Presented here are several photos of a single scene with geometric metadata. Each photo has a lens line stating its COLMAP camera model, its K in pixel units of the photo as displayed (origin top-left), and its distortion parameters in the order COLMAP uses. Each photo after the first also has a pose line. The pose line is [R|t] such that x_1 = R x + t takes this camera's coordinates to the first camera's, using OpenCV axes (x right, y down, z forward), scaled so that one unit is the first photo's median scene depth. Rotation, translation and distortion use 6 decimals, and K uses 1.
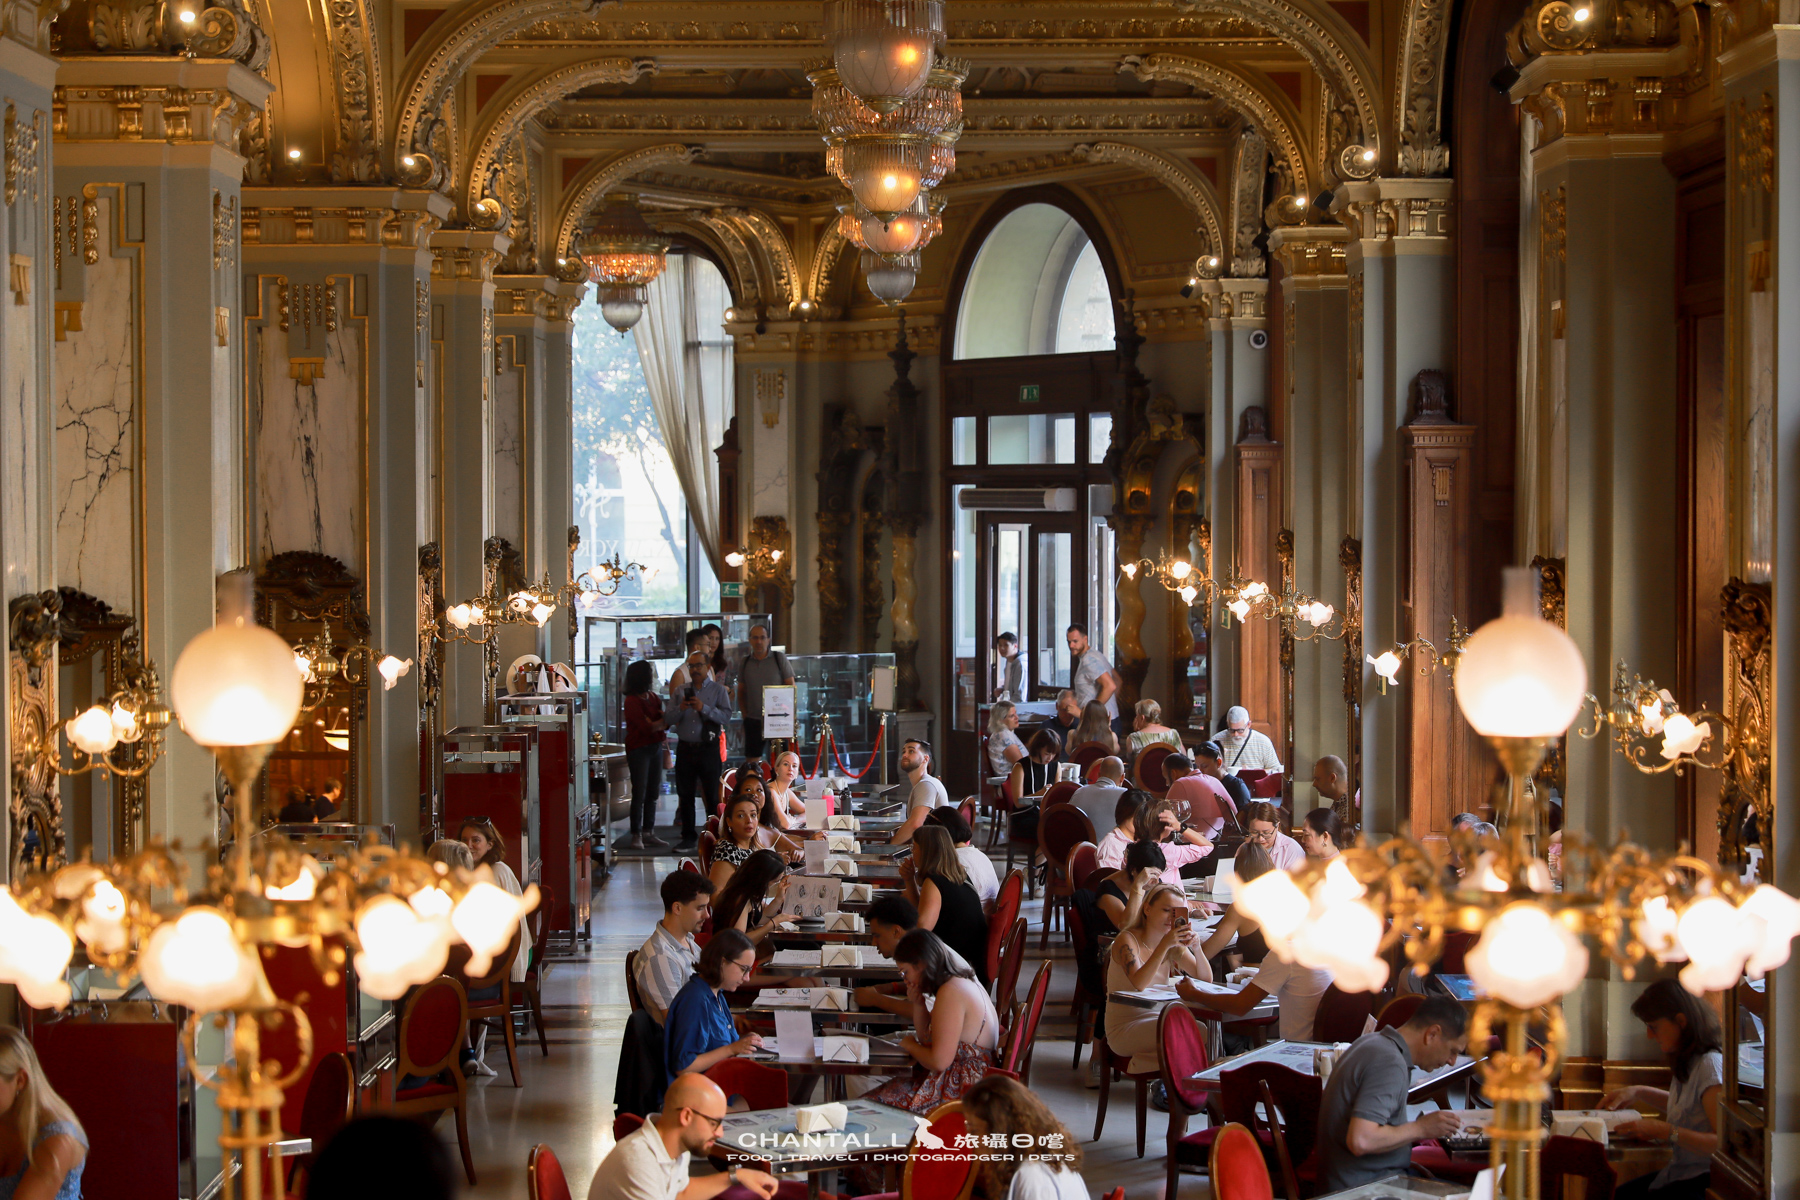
lens RADIAL K [[3408.6, 0, 920.4], [0, 3408.6, 608.1], [0, 0, 1]] dist [0.001823, -0.088273]
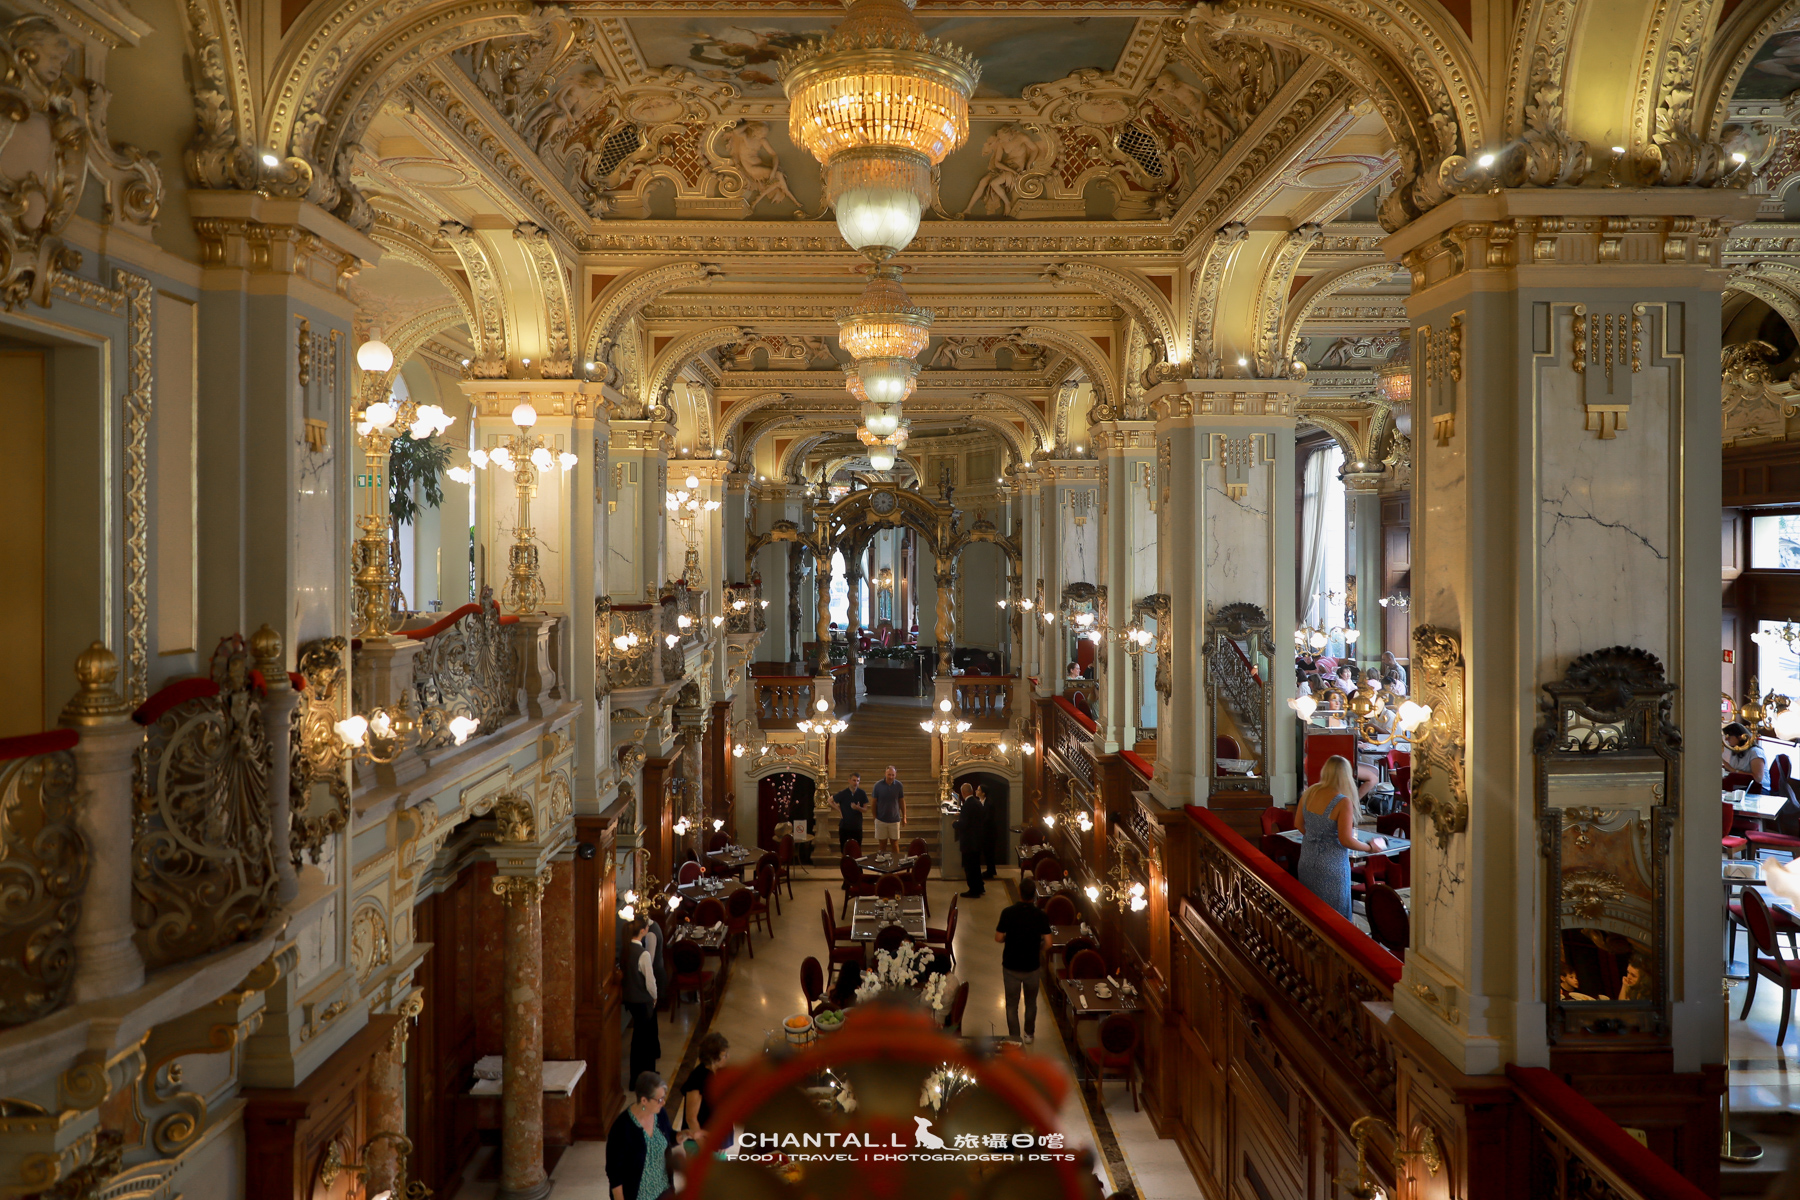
lens RADIAL K [[1218.5, 0, 900.0], [0, 1218.5, 600.0], [0, 0, 1]] dist [-0.008967, -0.000310]
pose [[0.999948, 0.006808, 0.007579, -0.003810], [-0.006849, 0.999962, 0.005397, -0.017875], [-0.007542, -0.005449, 0.999957, 0.394193]]
